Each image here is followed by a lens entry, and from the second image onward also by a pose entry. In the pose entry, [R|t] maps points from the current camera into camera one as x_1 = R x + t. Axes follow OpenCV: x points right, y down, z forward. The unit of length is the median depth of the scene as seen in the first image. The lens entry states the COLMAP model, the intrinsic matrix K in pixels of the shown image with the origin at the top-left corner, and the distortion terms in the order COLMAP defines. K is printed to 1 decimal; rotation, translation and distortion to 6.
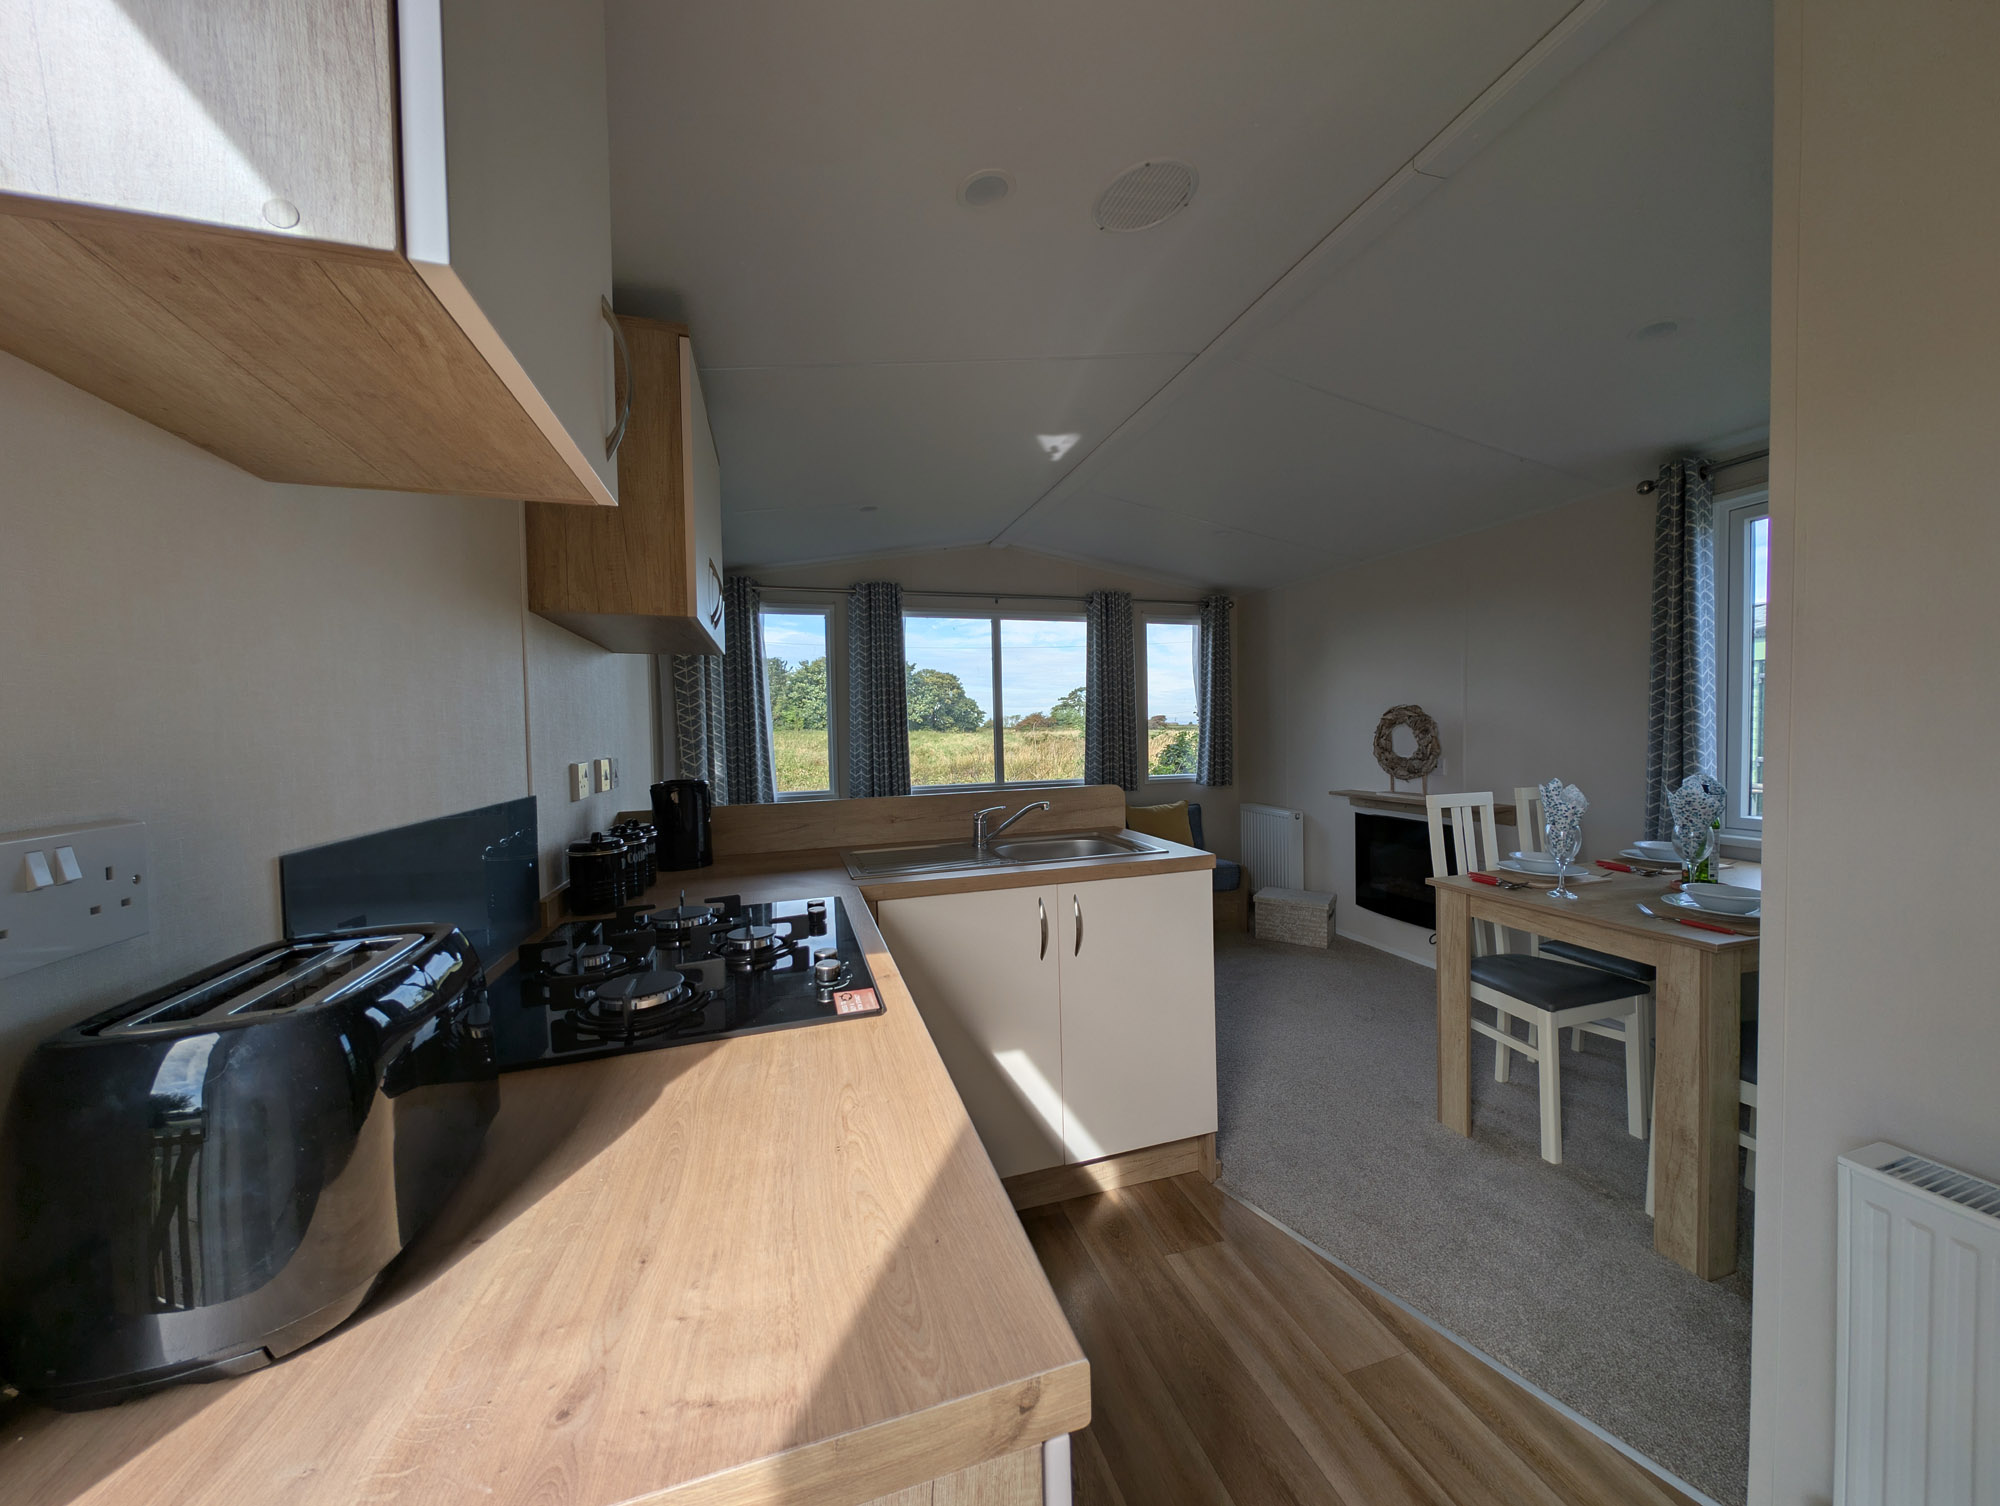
lens RADIAL K [[715.5, 0, 996.9], [0, 715.5, 759.3], [0, 0, 1]] dist [0.000953, 0.000075]
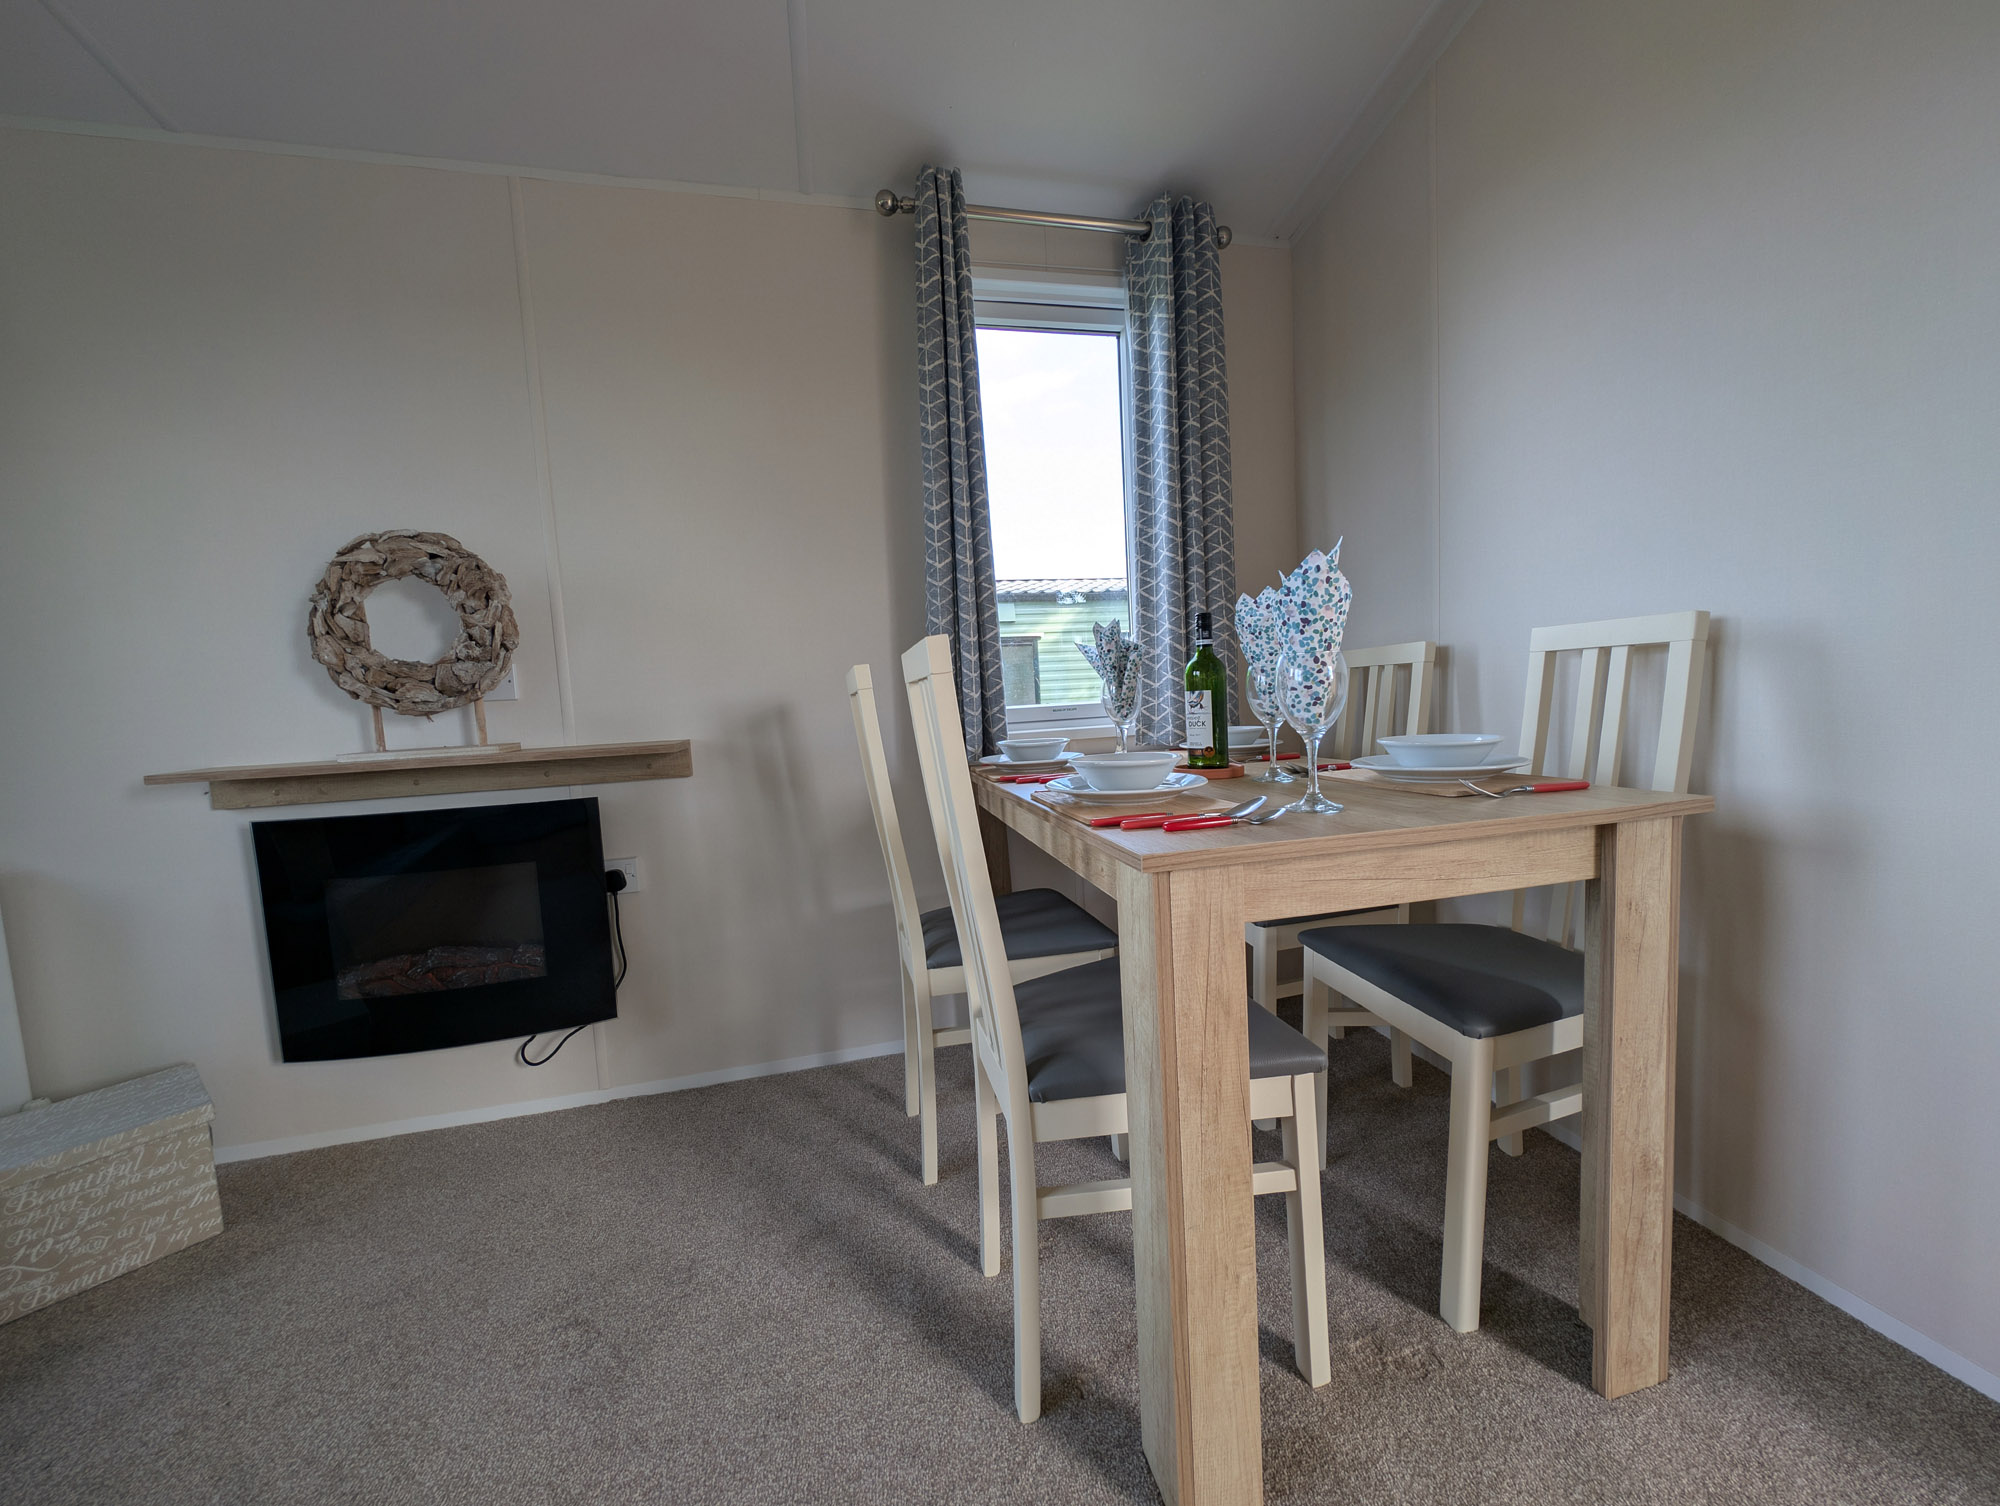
lens RADIAL K [[715.5, 0, 1006.3], [0, 715.5, 763.3], [0, 0, 1]] dist [0.000953, 0.000075]
pose [[0.068976, -0.067156, 0.995355, 0.159220], [0.092810, 0.993837, 0.060622, 0.056289], [-0.993292, 0.088198, 0.074783, 0.571416]]
